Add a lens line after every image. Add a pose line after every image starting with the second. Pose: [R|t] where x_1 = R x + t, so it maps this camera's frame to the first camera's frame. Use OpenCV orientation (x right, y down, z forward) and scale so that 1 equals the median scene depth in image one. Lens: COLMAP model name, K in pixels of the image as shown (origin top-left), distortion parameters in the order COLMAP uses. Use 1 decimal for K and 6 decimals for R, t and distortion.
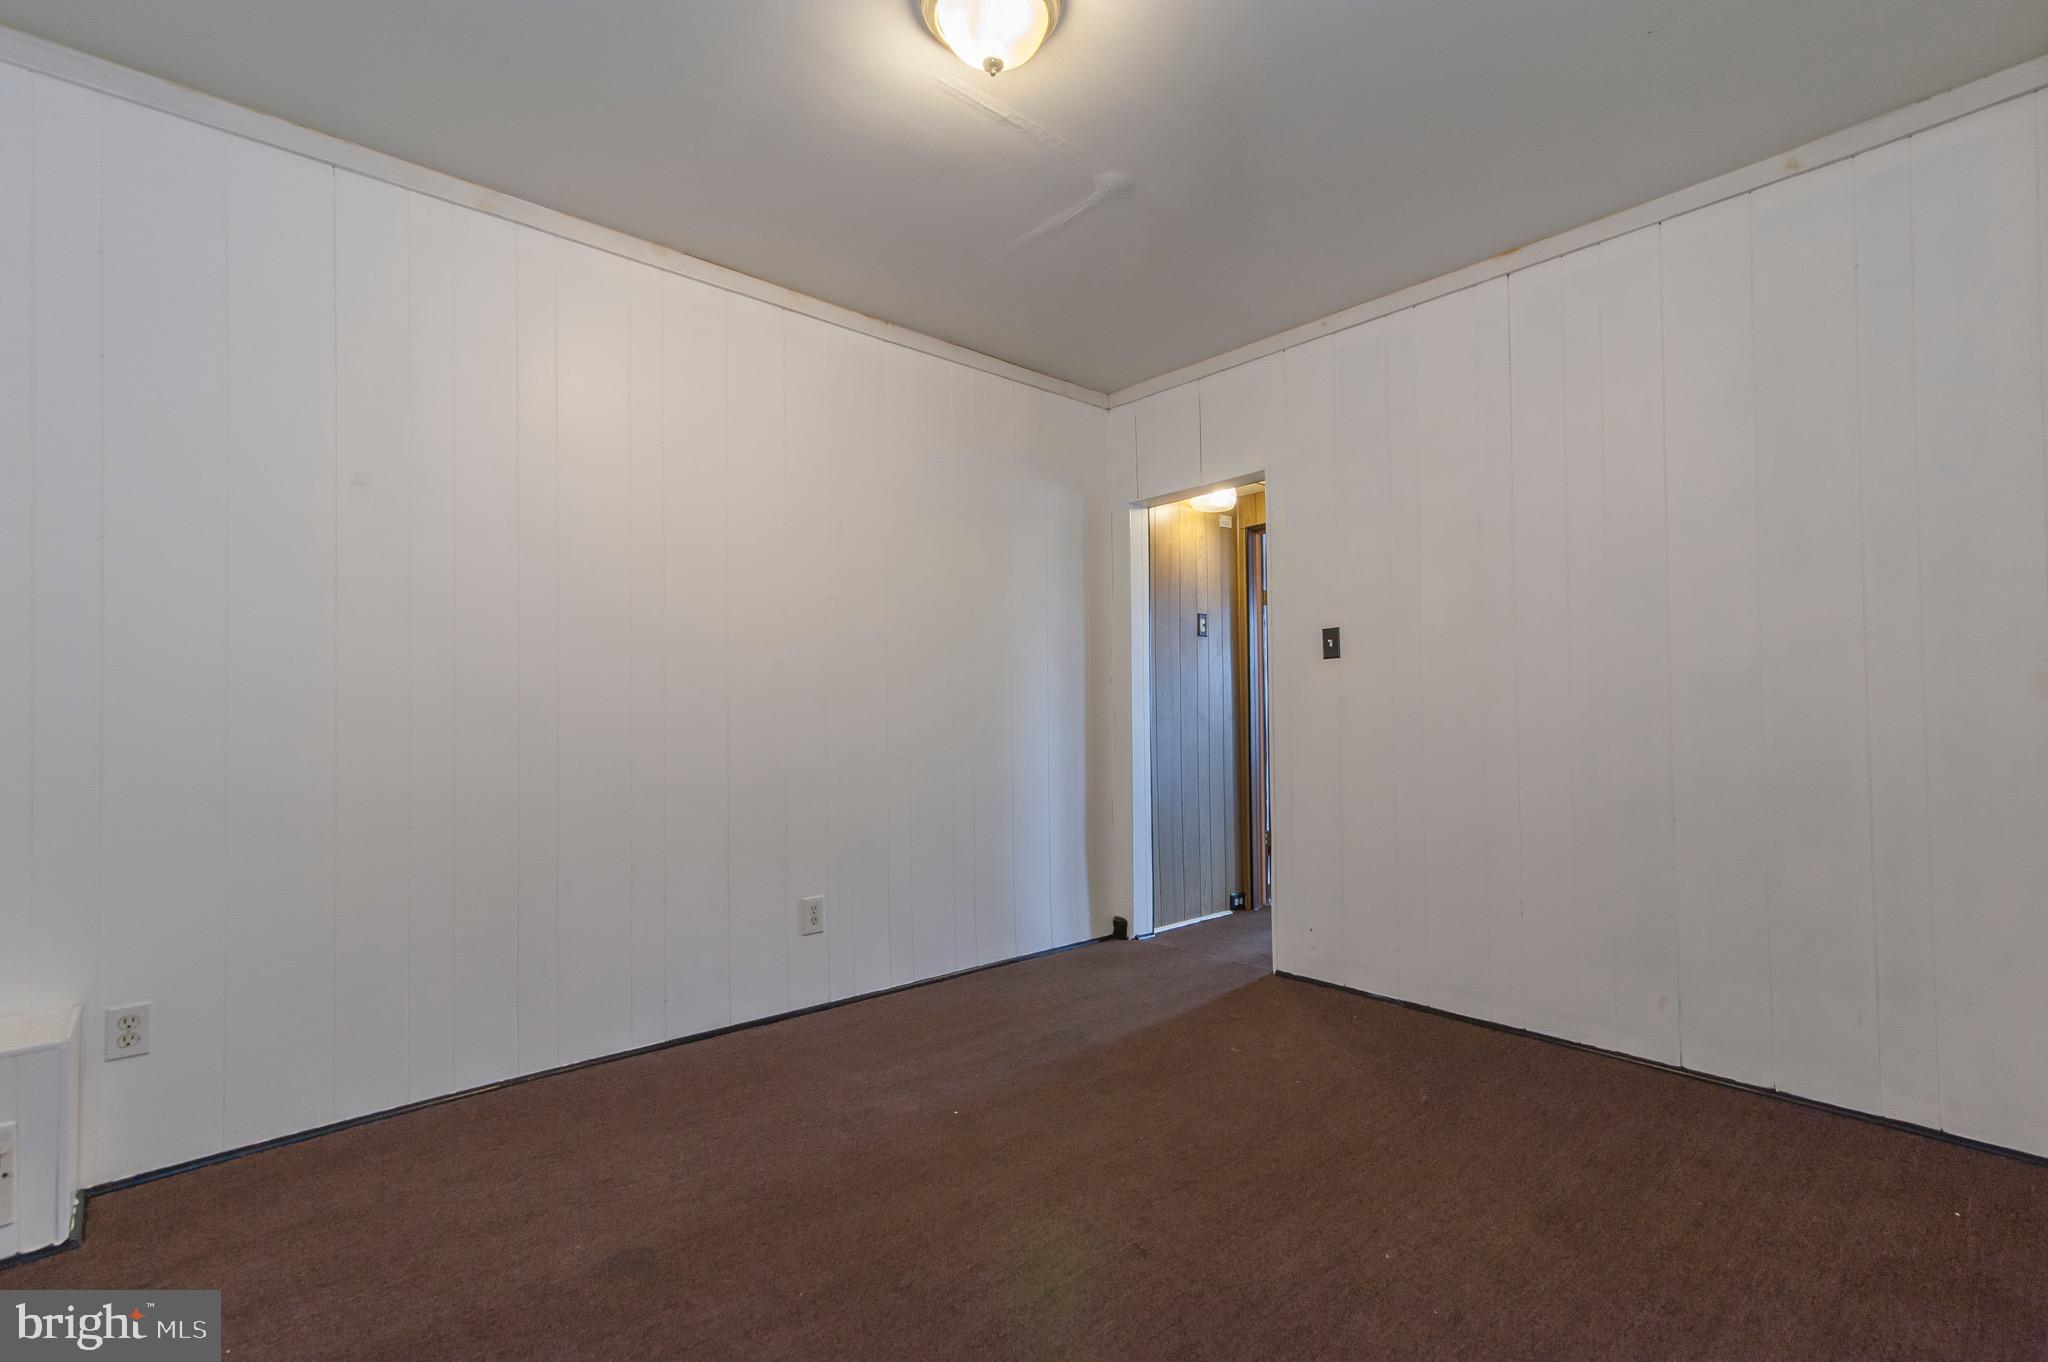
lens RADIAL K [[900.3, 0, 1024.0], [0, 900.3, 681.0], [0, 0, 1]] dist [0.000821, 0.000166]
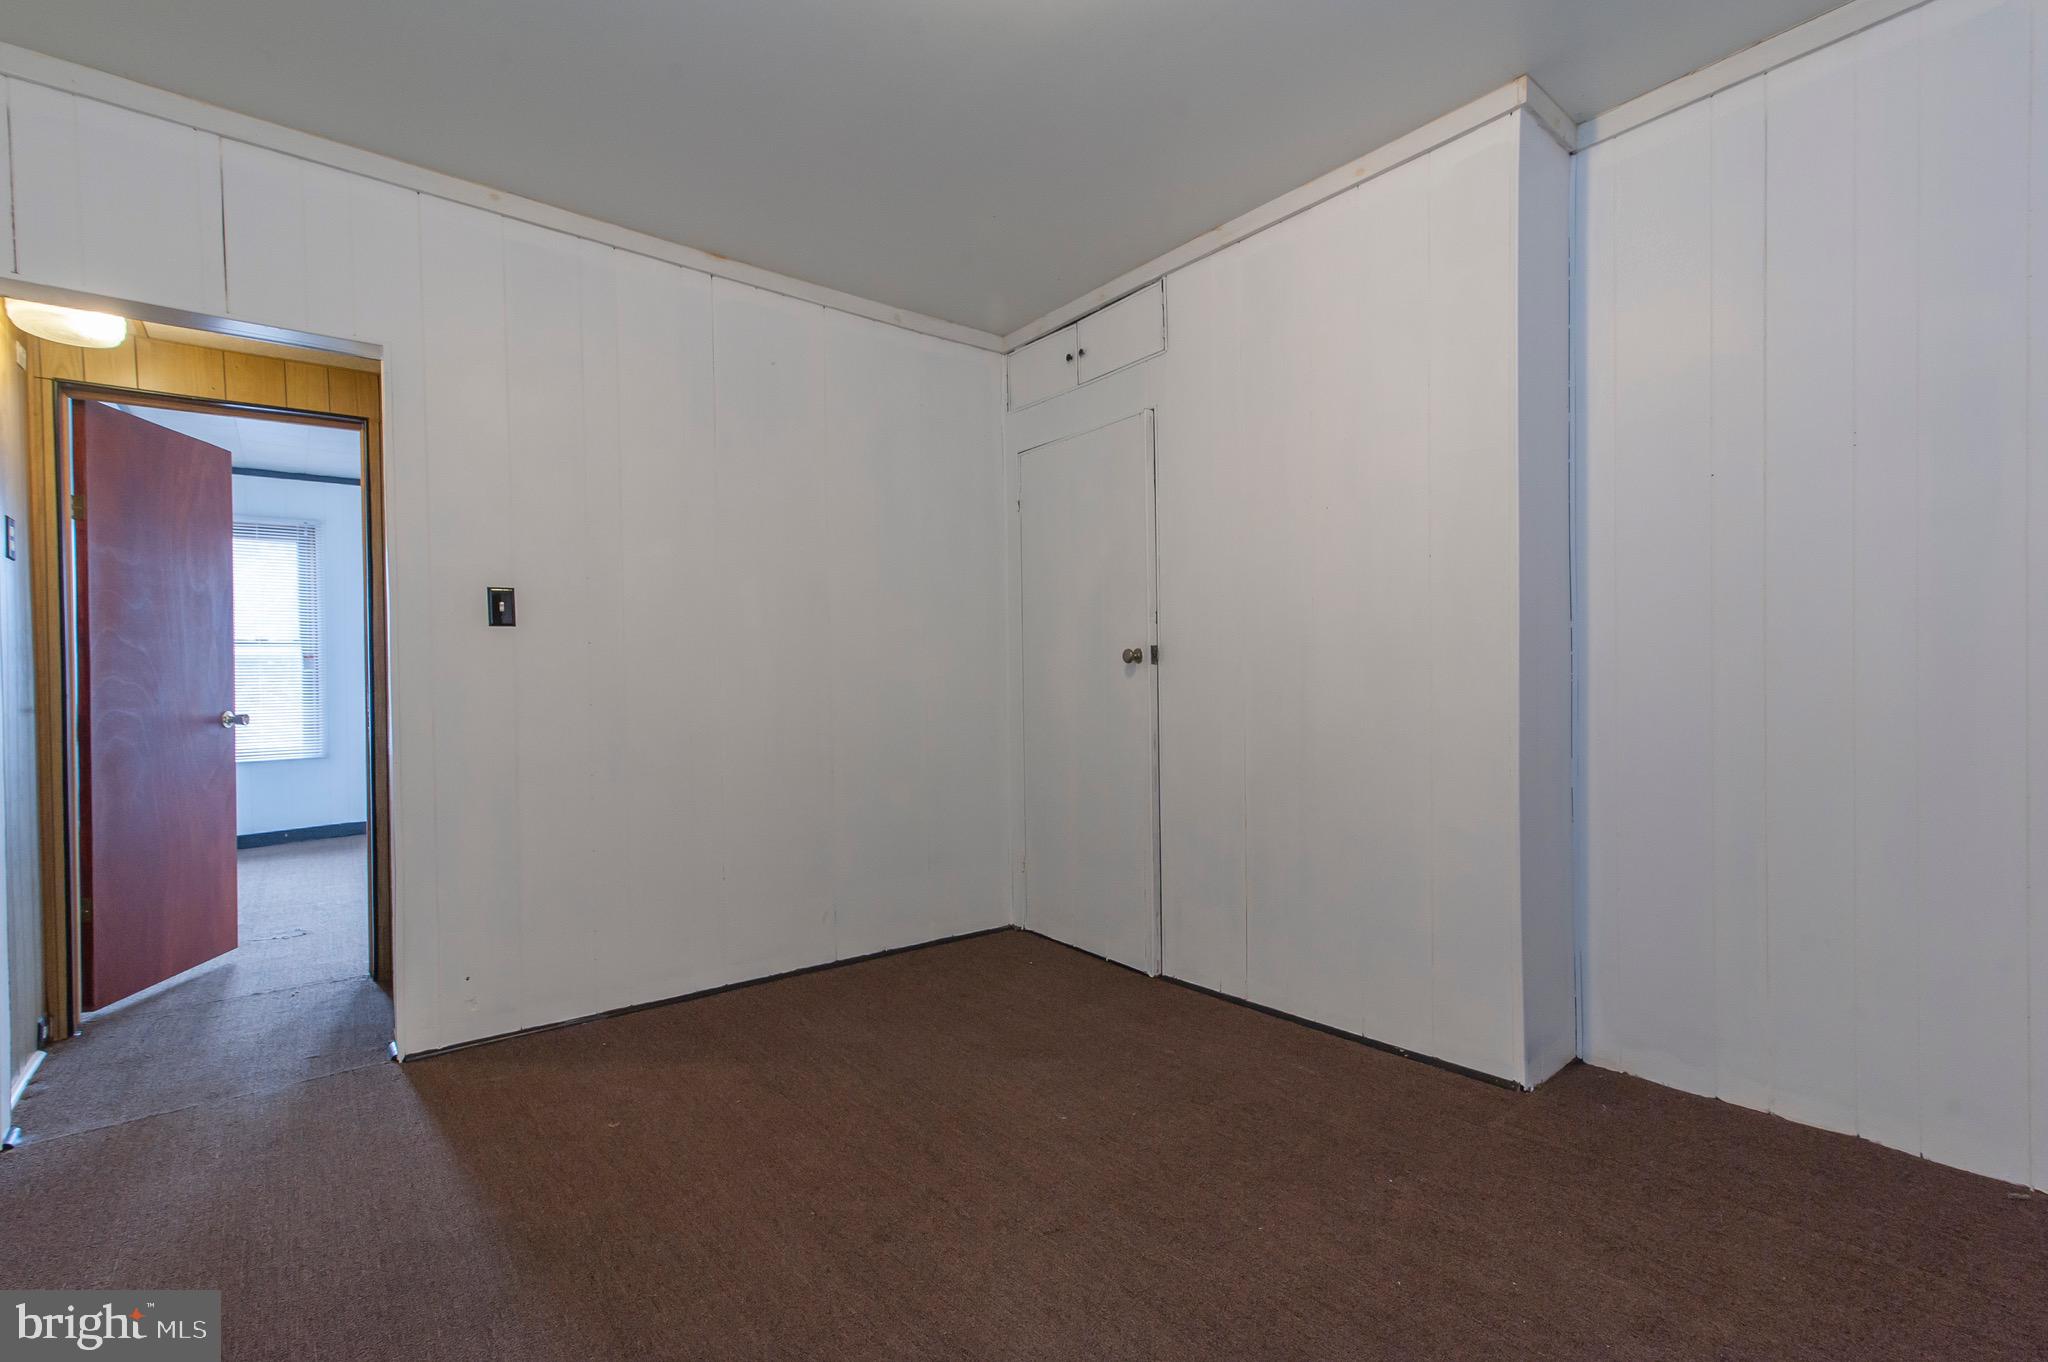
lens RADIAL K [[929.3, 0, 1024.0], [0, 929.3, 681.0], [0, 0, 1]] dist [0.000043, 0.000084]
pose [[0.038773, 0.007391, 0.999221, -0.462539], [-0.023742, 0.999697, -0.006473, 0.017316], [-0.998966, -0.023472, 0.038937, 0.511450]]
